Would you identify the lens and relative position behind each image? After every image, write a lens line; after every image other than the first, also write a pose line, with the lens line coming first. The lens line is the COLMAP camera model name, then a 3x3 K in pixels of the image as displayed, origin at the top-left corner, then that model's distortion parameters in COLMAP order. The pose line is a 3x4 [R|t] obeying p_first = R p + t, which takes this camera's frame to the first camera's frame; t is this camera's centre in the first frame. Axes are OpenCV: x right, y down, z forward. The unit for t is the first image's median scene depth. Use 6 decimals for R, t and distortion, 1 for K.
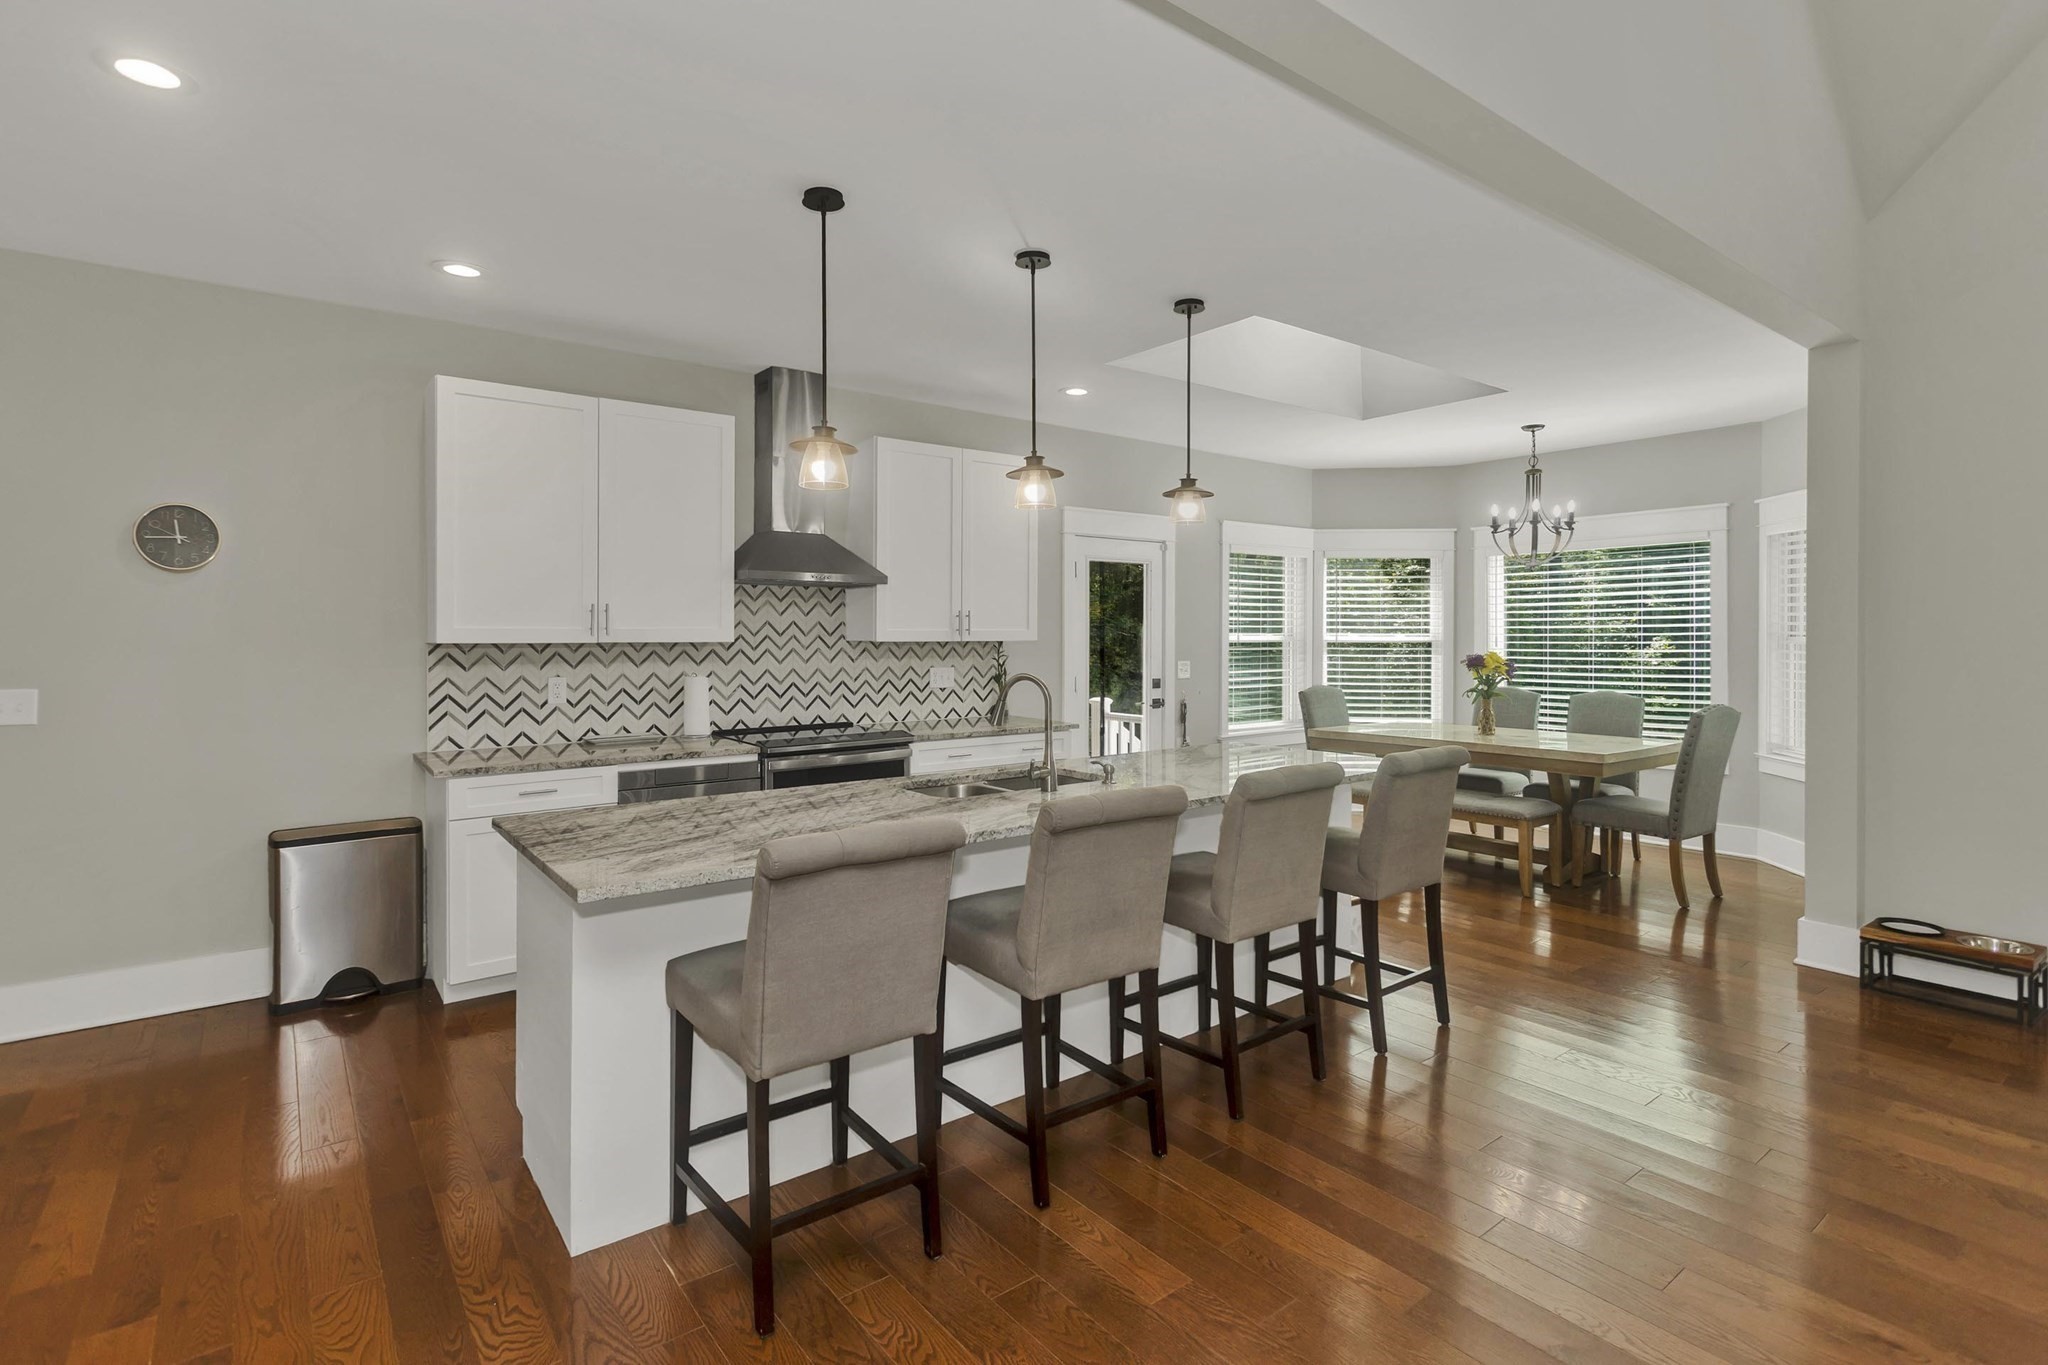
lens RADIAL K [[981.5, 0, 1032.3], [0, 981.5, 644.4], [0, 0, 1]] dist [0.017209, 0.000541]
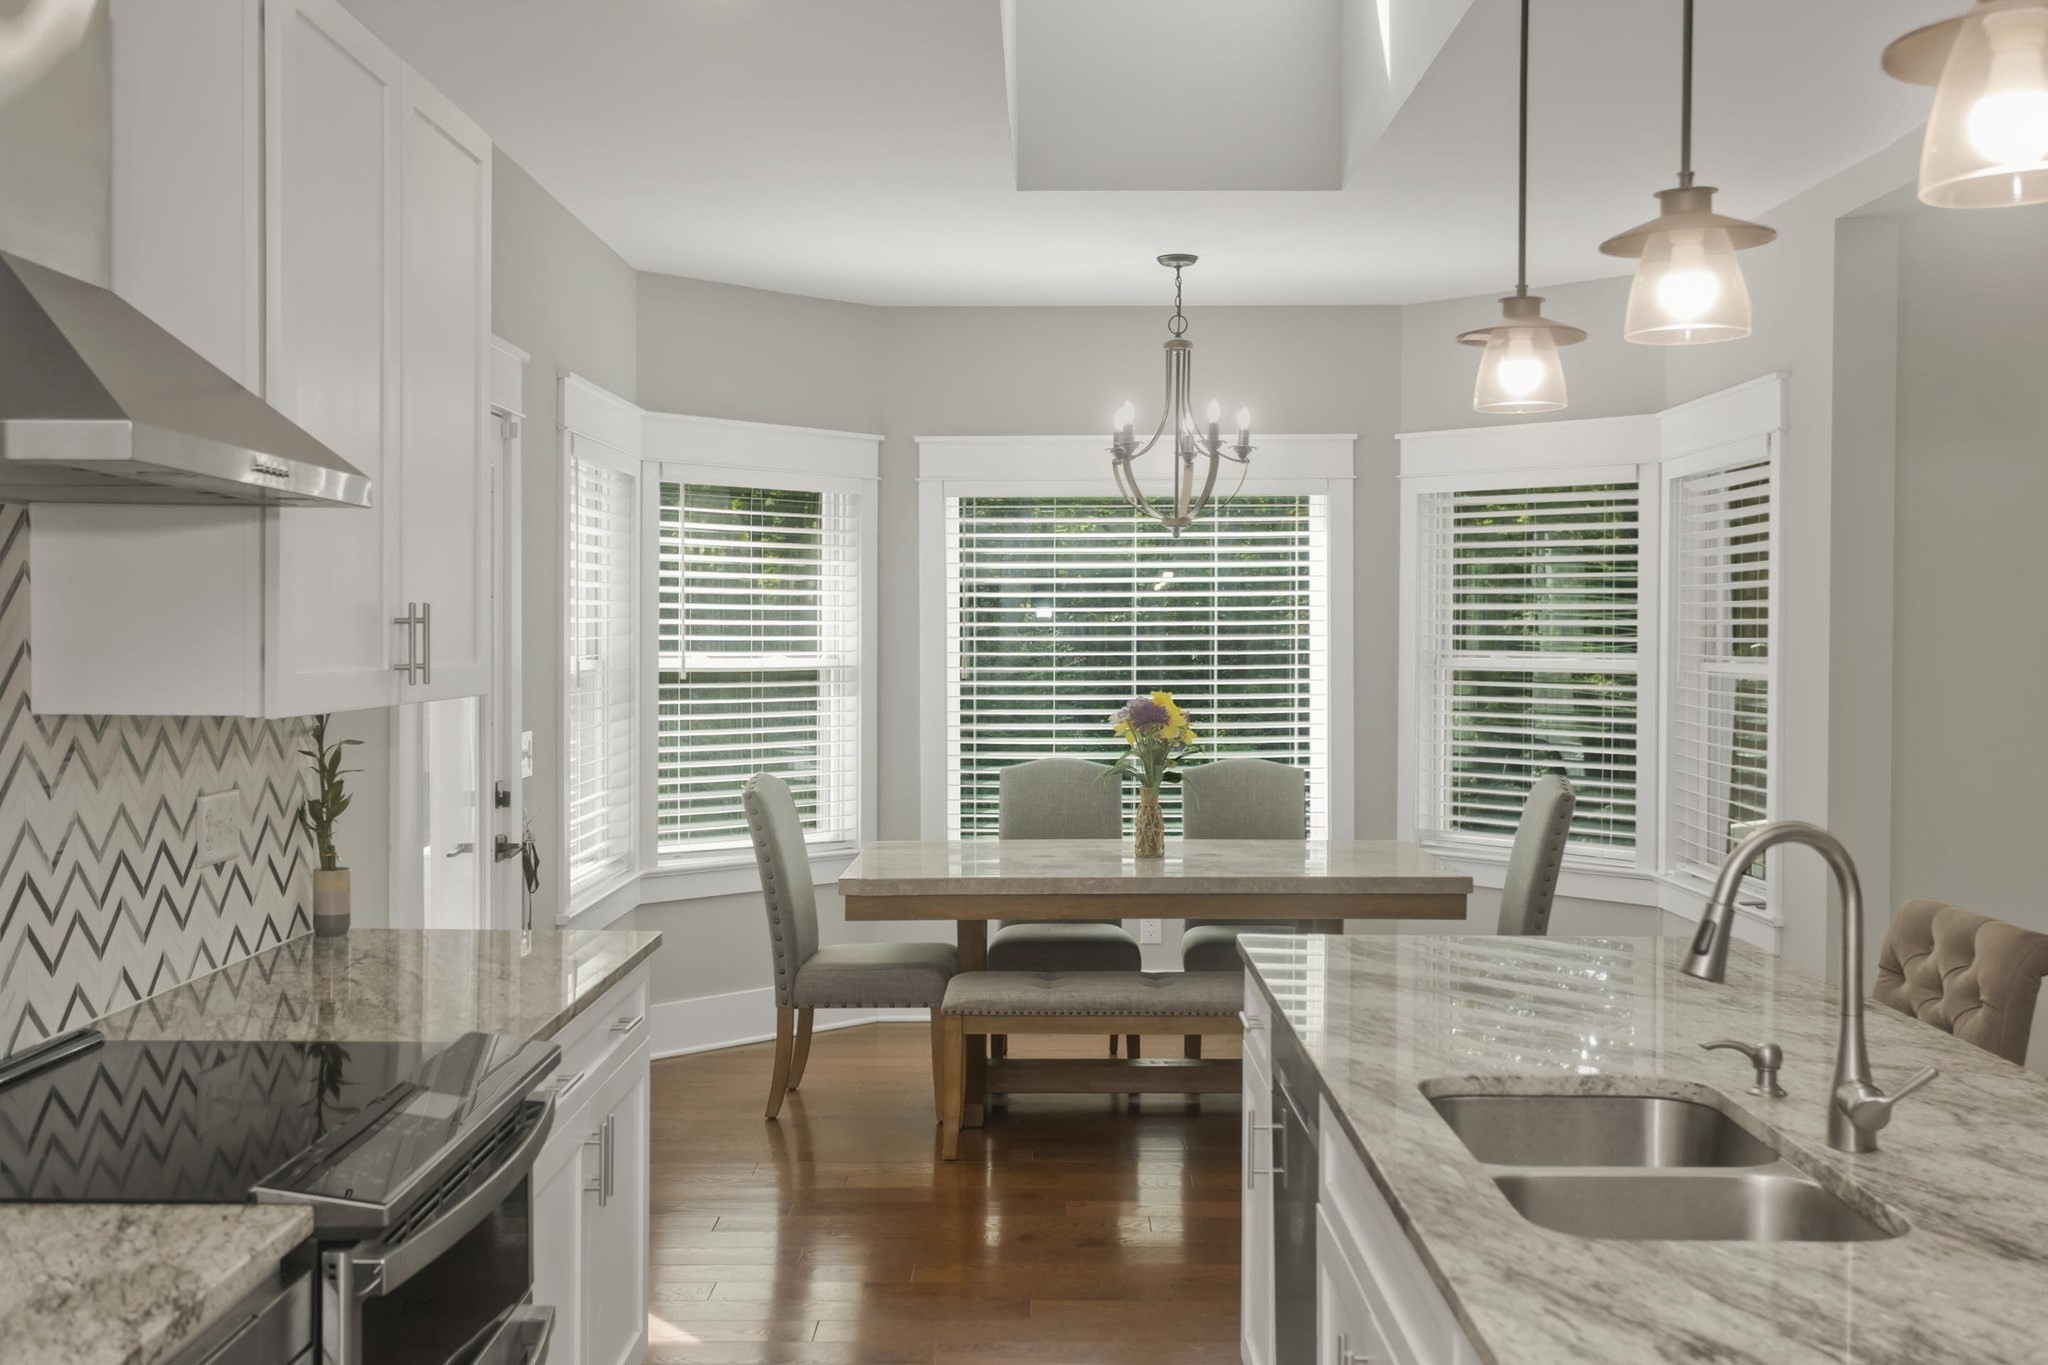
lens RADIAL K [[2024.2, 0, 1024.0], [0, 2024.2, 682.5], [0, 0, 1]] dist [0.001123, -0.001299]
pose [[0.609648, -0.019899, 0.792423, -0.390254], [0.007622, 0.999786, 0.019242, -0.017985], [-0.792636, -0.005691, 0.609669, 0.411526]]
